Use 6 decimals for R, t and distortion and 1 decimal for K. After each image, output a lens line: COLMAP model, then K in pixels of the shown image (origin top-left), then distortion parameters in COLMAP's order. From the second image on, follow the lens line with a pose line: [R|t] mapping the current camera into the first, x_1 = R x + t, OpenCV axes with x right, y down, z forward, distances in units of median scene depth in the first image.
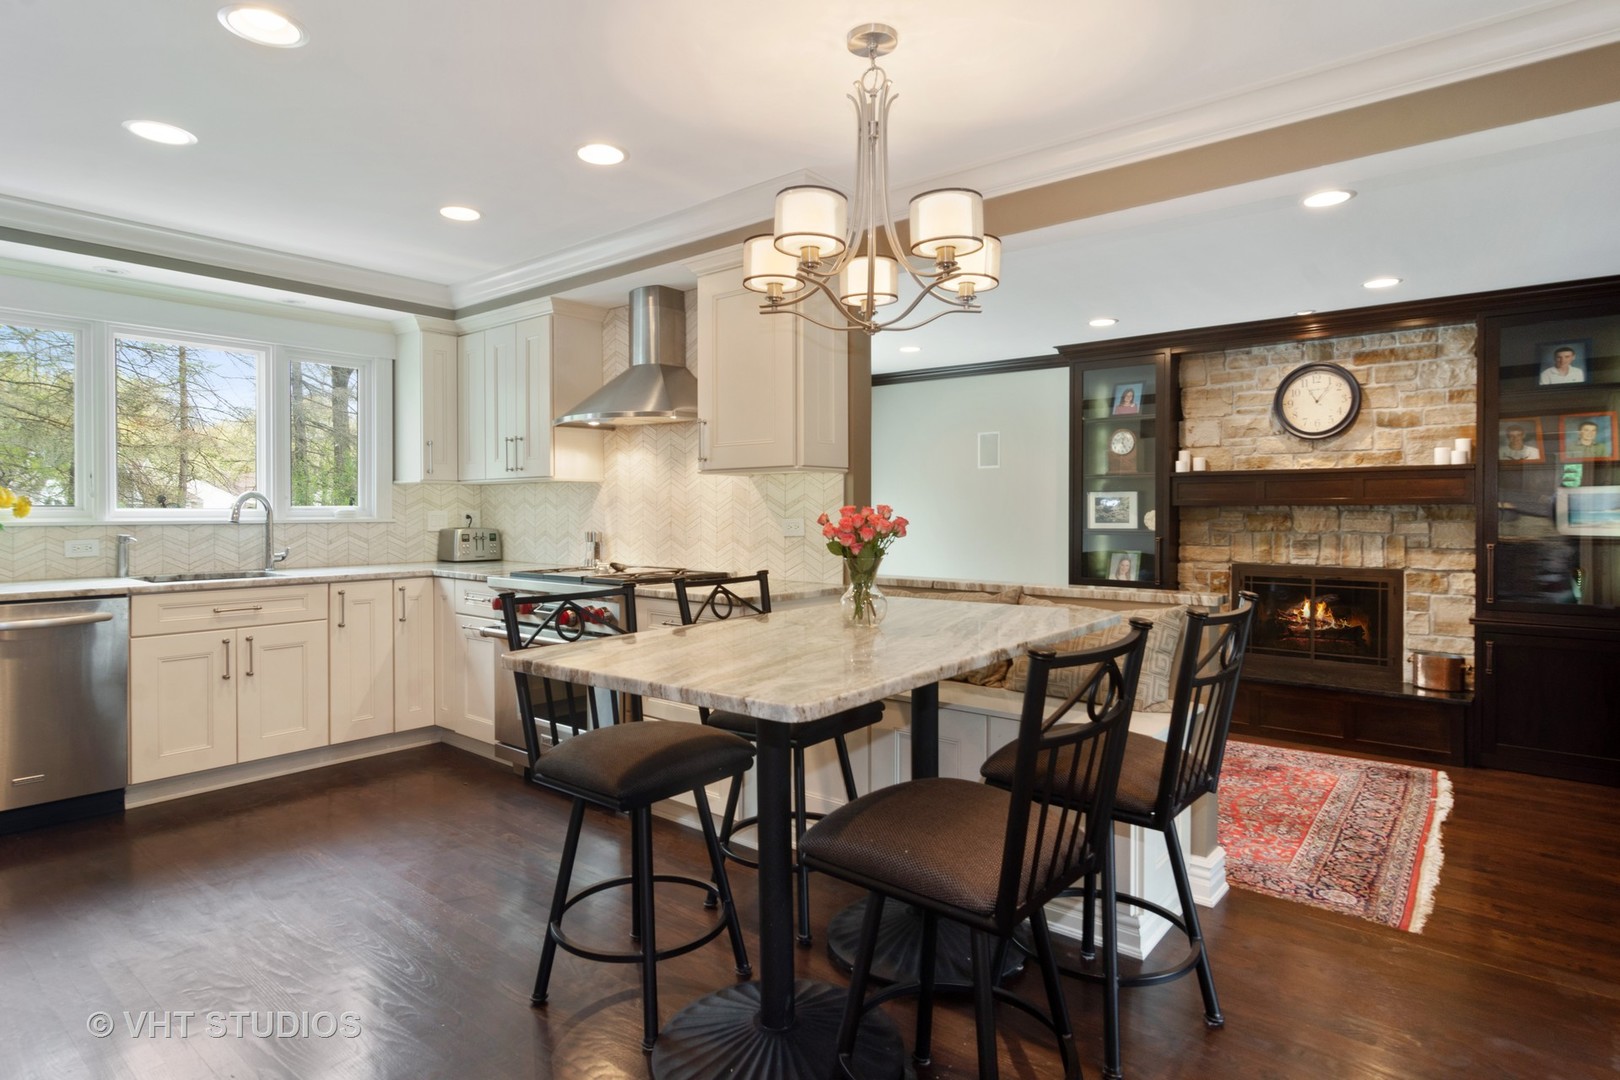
lens RADIAL K [[883.4, 0, 818.9], [0, 883.4, 519.9], [0, 0, 1]] dist [0.002699, 0.000003]
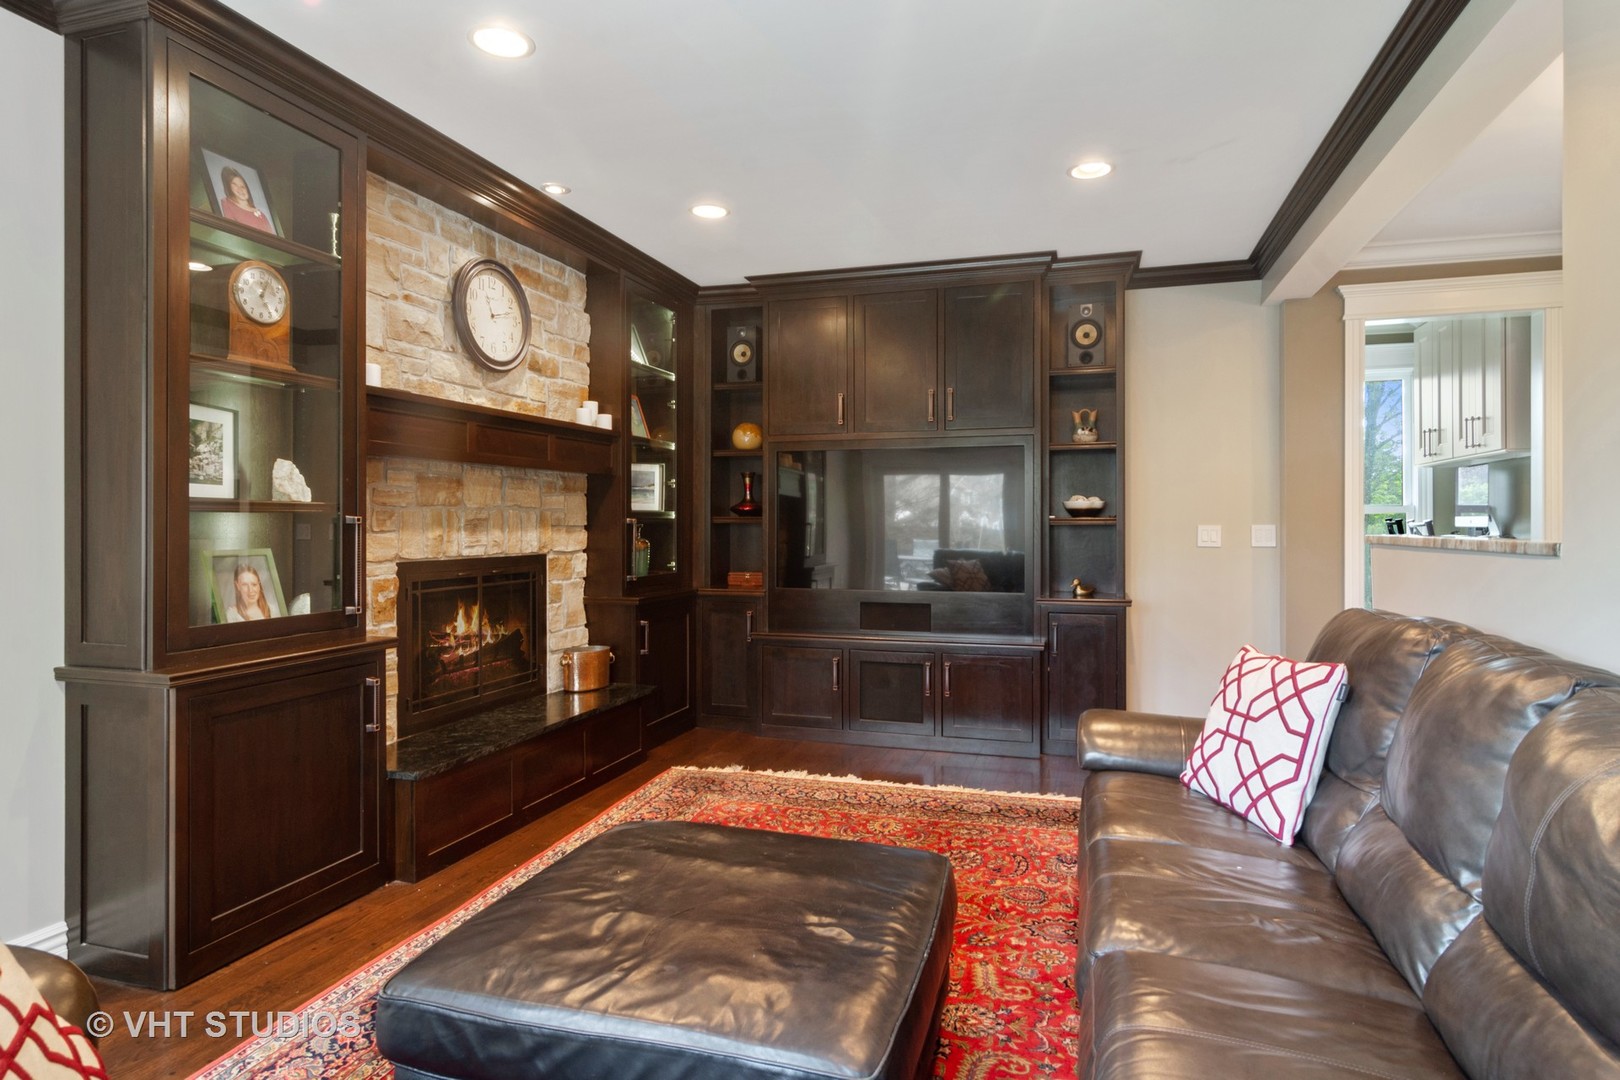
lens RADIAL K [[883.4, 0, 809.9], [0, 883.4, 523.6], [0, 0, 1]] dist [0.002699, 0.000003]
pose [[-0.365590, -0.000623, 0.930776, -0.169675], [0.011869, 0.999915, 0.005332, 0.027009], [-0.930700, 0.012997, -0.365551, 1.048430]]
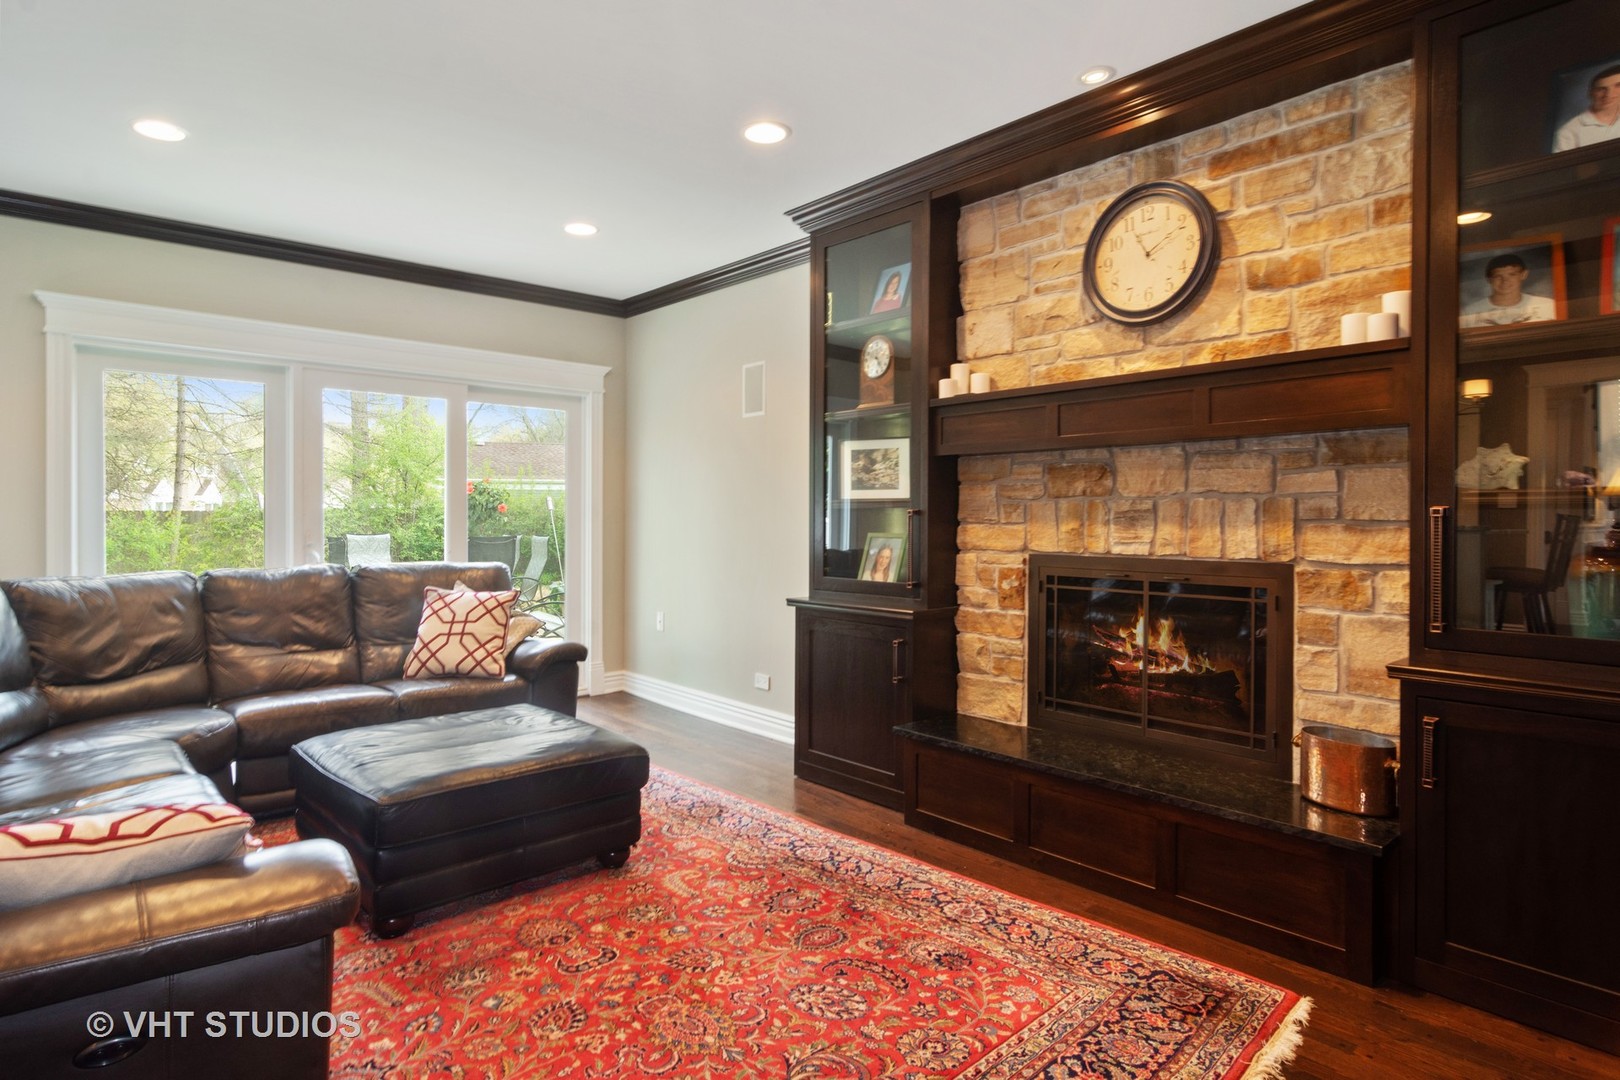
lens RADIAL K [[883.4, 0, 818.6], [0, 883.4, 522.9], [0, 0, 1]] dist [0.002699, 0.000003]
pose [[0.989398, 0.003518, -0.145188, 0.453047], [-0.004223, 0.999981, -0.004550, 0.035464], [0.145169, 0.005115, 0.989394, 0.443155]]
